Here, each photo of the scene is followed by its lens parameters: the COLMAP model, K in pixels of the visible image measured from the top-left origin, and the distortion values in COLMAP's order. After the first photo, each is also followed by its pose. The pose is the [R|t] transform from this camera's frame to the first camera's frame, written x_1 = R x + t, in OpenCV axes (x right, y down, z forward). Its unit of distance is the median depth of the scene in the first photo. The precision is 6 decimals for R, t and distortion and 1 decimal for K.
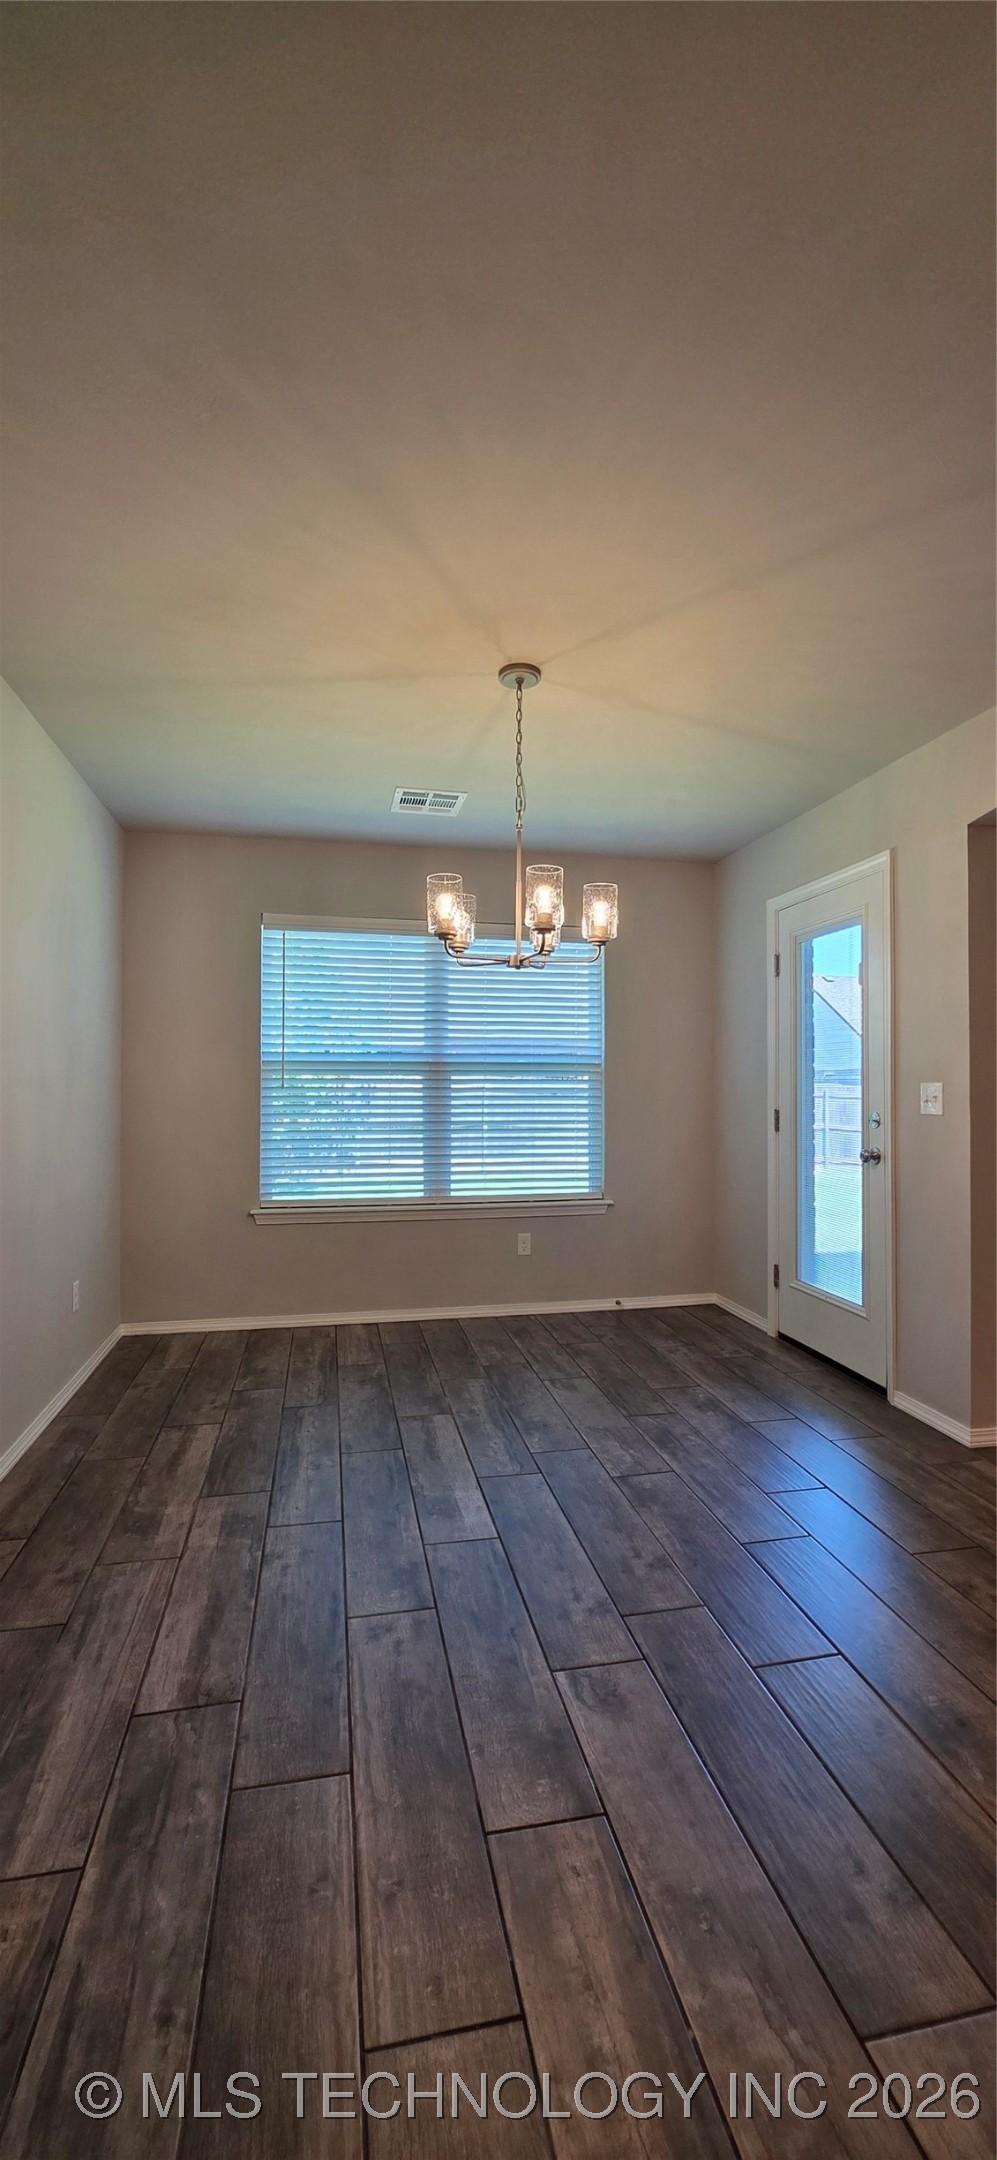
lens RADIAL K [[865.3, 0, 498.5], [0, 865.3, 1080.0], [0, 0, 1]] dist [0.000774, -0.000372]
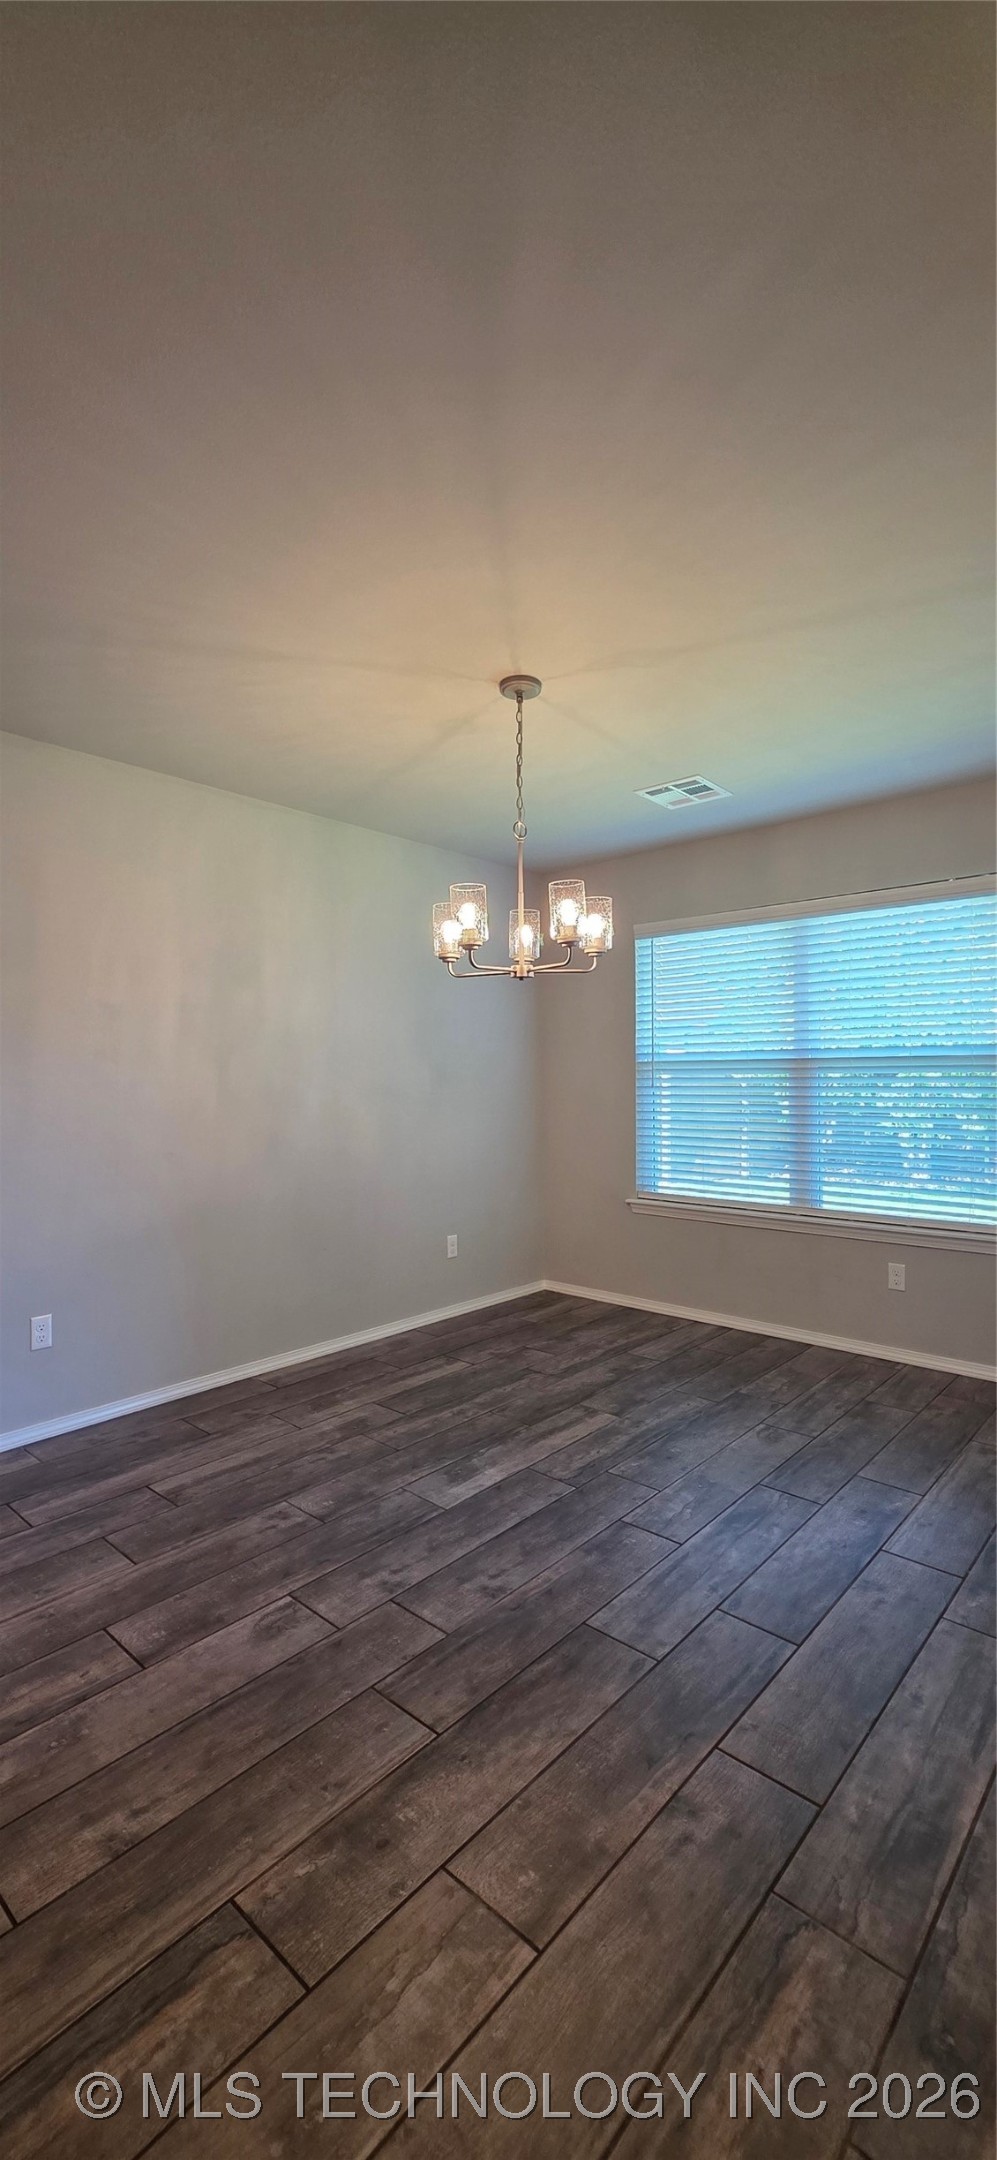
lens RADIAL K [[866.4, 0, 514.4], [0, 866.4, 1085.7], [0, 0, 1]] dist [0.000660, -0.000627]
pose [[0.600666, 0.003048, -0.799495, 0.650674], [0.015799, 0.999752, 0.015682, -0.015277], [0.799344, -0.022050, 0.600469, 0.298727]]
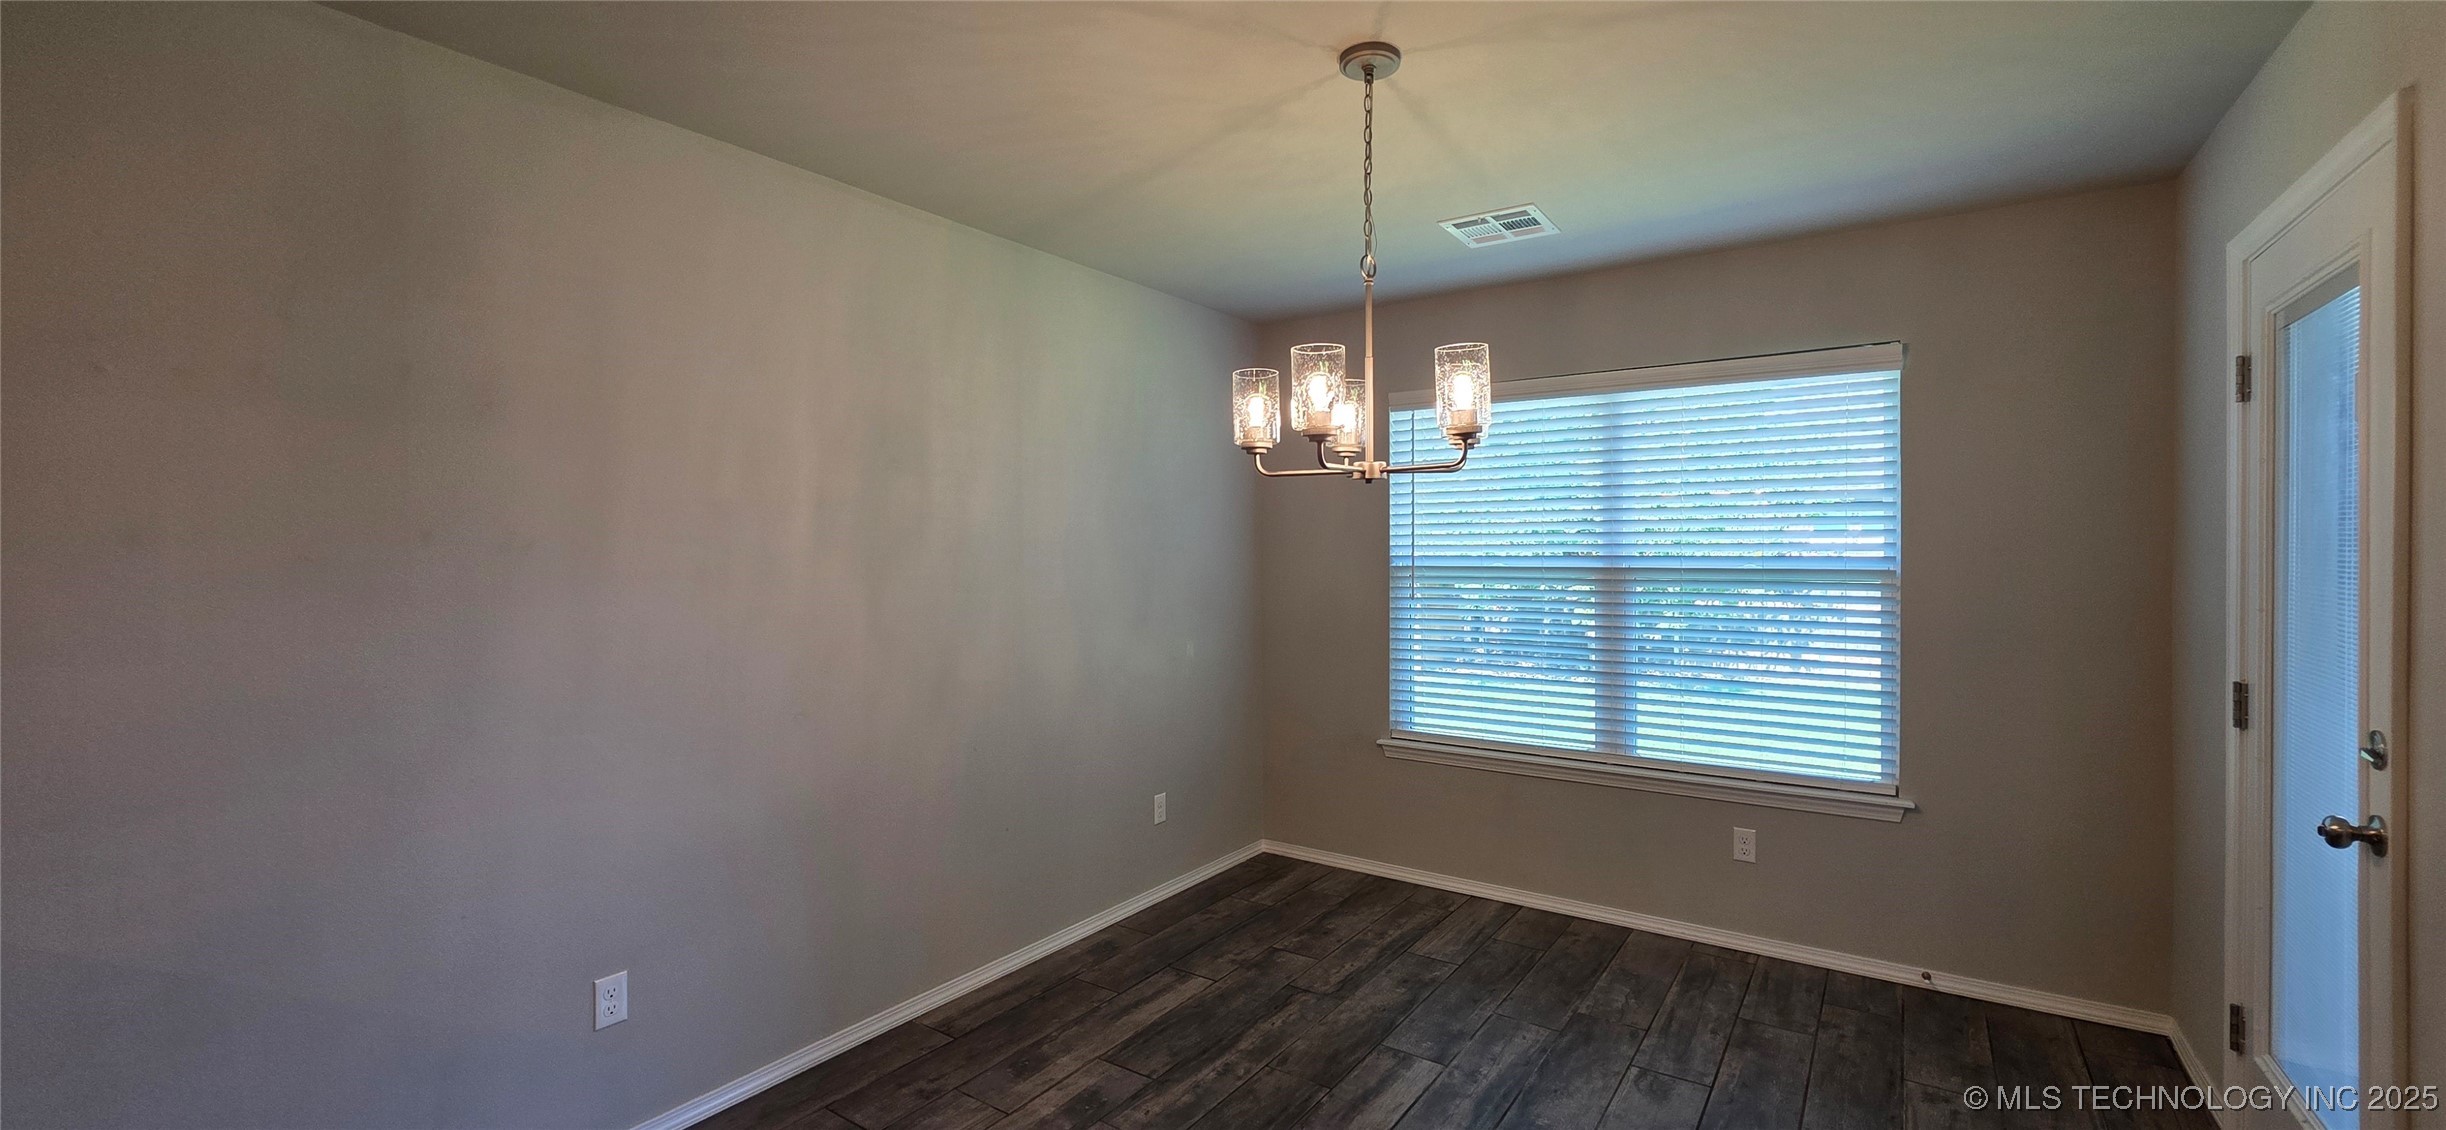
lens RADIAL K [[981.2, 0, 1236.0], [0, 981.2, 555.9], [0, 0, 1]] dist [0.000660, -0.000627]
pose [[0.695348, 0.004195, -0.718661, 0.409486], [0.011683, 0.999785, 0.017140, -0.065390], [0.718579, -0.020314, 0.695149, 0.286340]]
